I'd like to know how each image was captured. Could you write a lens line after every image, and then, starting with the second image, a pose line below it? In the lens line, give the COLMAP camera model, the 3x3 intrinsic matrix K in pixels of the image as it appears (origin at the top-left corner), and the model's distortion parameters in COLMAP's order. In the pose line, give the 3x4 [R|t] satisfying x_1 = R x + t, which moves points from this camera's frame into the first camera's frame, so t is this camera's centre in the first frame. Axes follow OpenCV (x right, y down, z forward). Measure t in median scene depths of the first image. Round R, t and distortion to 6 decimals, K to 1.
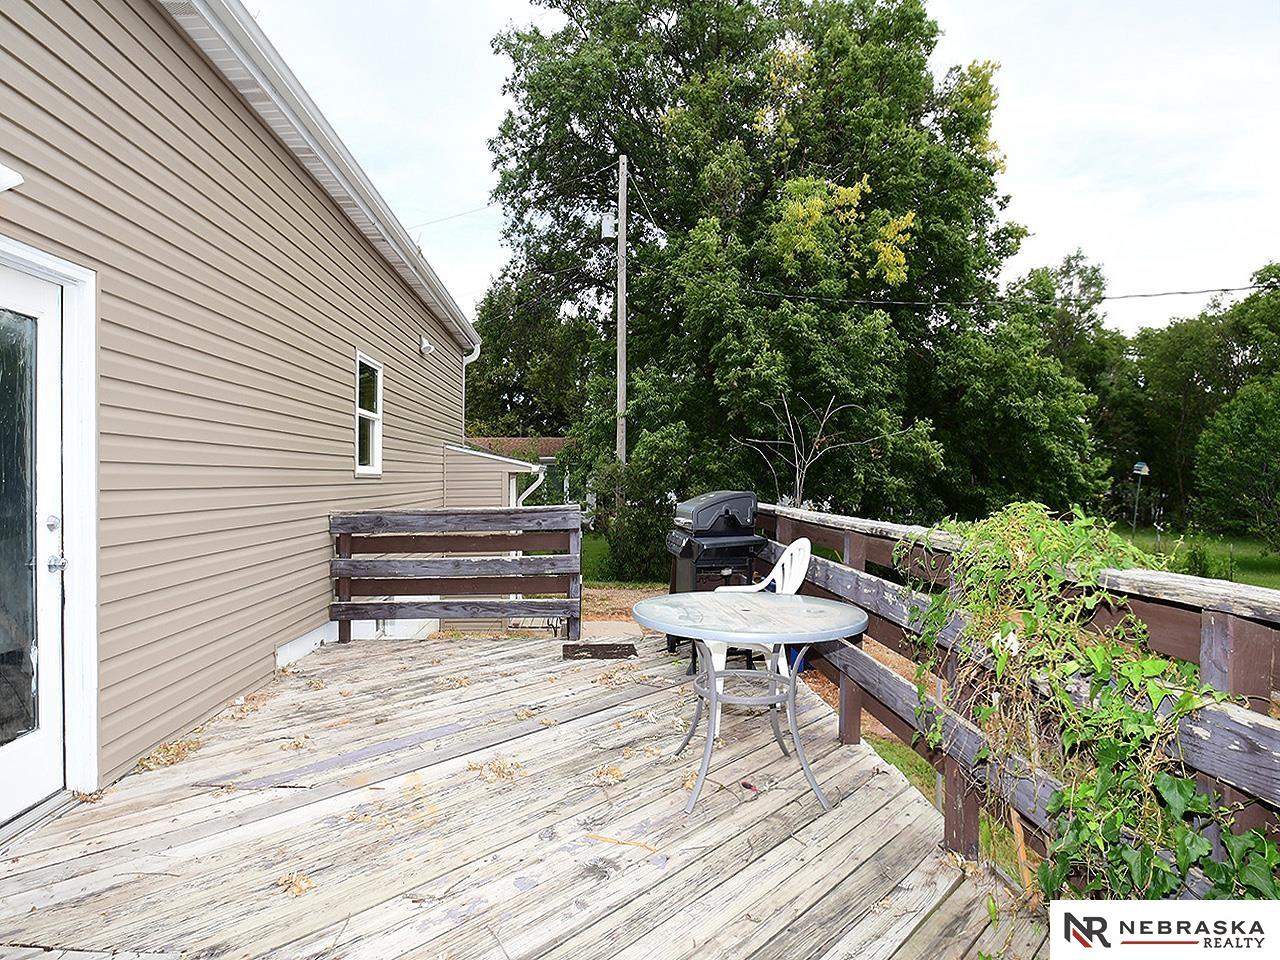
lens RADIAL K [[708.8, 0, 637.1], [0, 708.8, 478.1], [0, 0, 1]] dist [-0.007532, -0.000920]
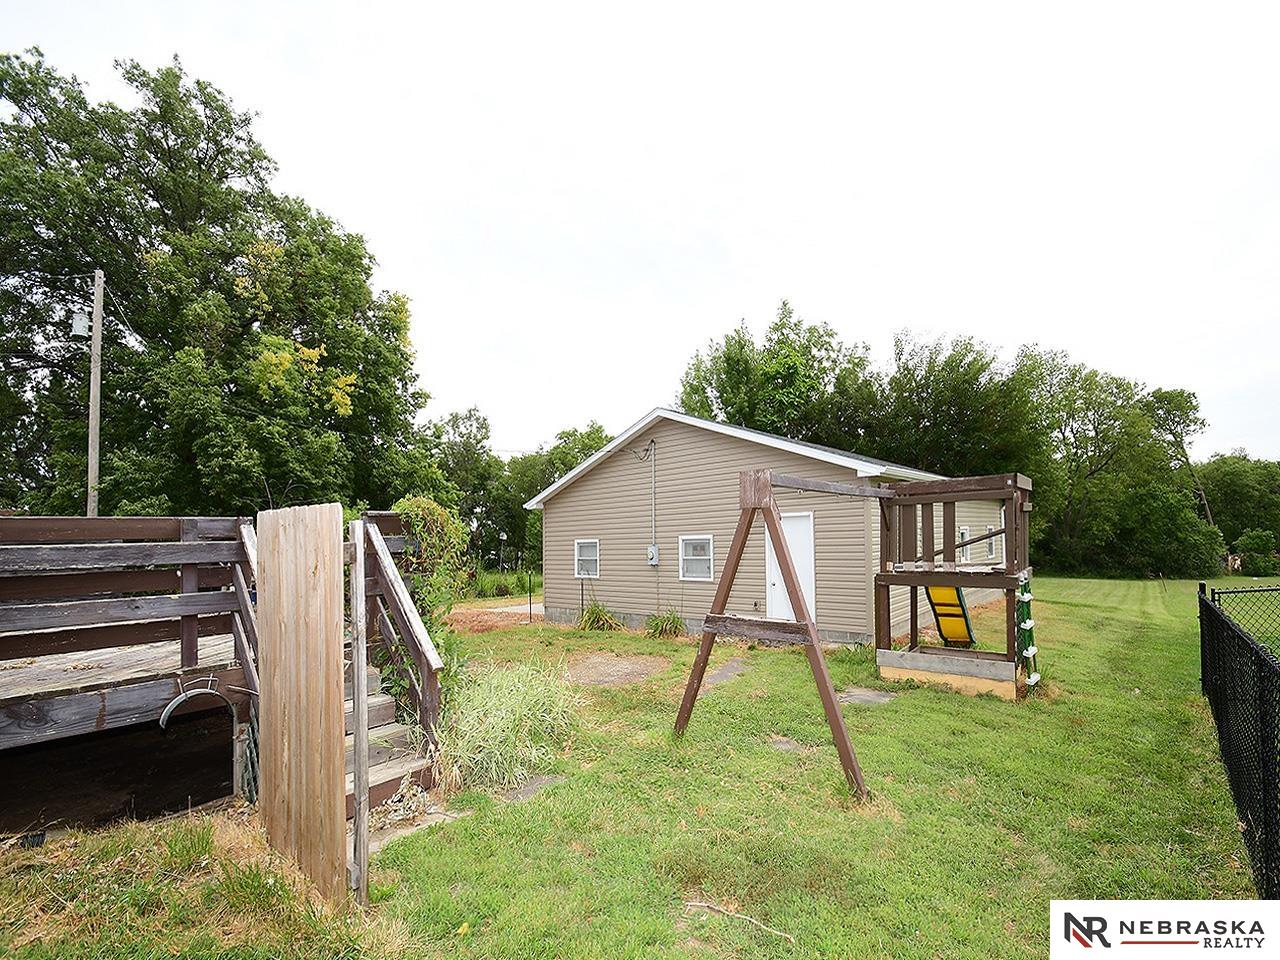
lens RADIAL K [[569.5, 0, 677.5], [0, 569.5, 527.3], [0, 0, 1]] dist [-0.005100, -0.003361]
pose [[0.669011, 0.010356, 0.743180, -0.076410], [0.028228, 0.998827, -0.039330, 0.044910], [-0.742716, 0.047291, 0.667934, -0.376167]]
